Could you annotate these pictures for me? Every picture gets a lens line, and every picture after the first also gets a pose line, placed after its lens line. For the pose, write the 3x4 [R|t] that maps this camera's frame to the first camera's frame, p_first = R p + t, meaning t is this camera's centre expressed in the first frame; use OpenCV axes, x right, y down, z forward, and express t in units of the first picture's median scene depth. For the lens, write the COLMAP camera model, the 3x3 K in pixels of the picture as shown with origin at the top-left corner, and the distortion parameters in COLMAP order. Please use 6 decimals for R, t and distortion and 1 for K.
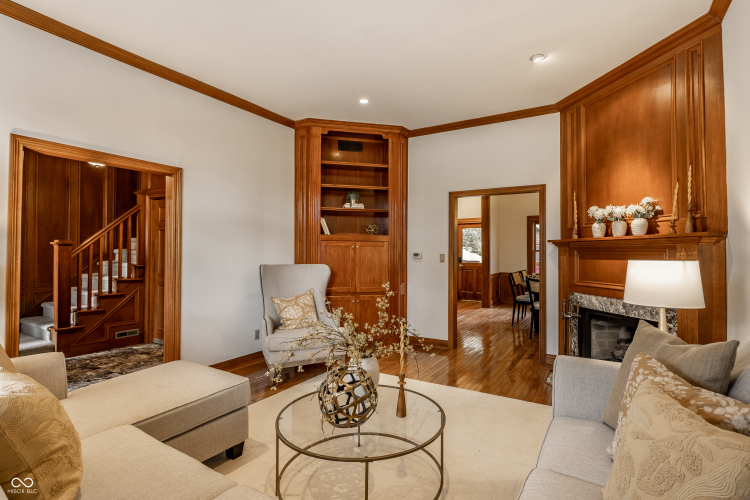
lens RADIAL K [[360.1, 0, 371.6], [0, 360.1, 245.7], [0, 0, 1]] dist [0.004051, 0.002424]
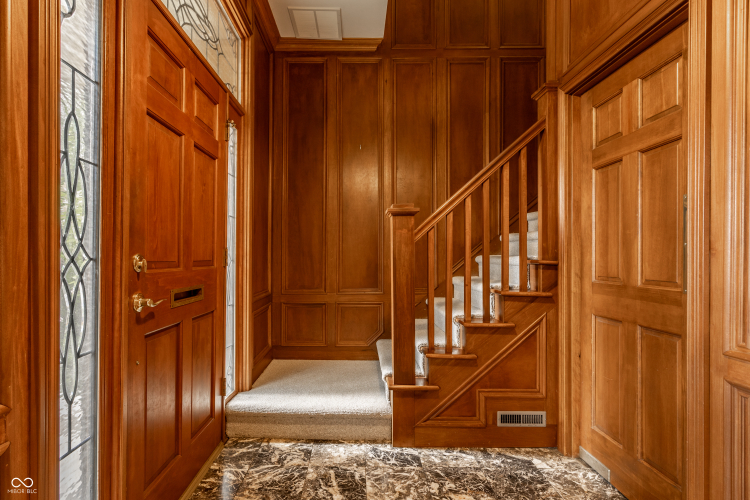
lens RADIAL K [[360.1, 0, 371.3], [0, 360.1, 256.2], [0, 0, 1]] dist [0.004051, 0.002424]
pose [[0.535968, -0.007816, -0.844202, -0.399748], [0.010768, 0.999939, -0.002422, 0.047252], [0.844169, -0.007792, 0.536020, 0.607560]]
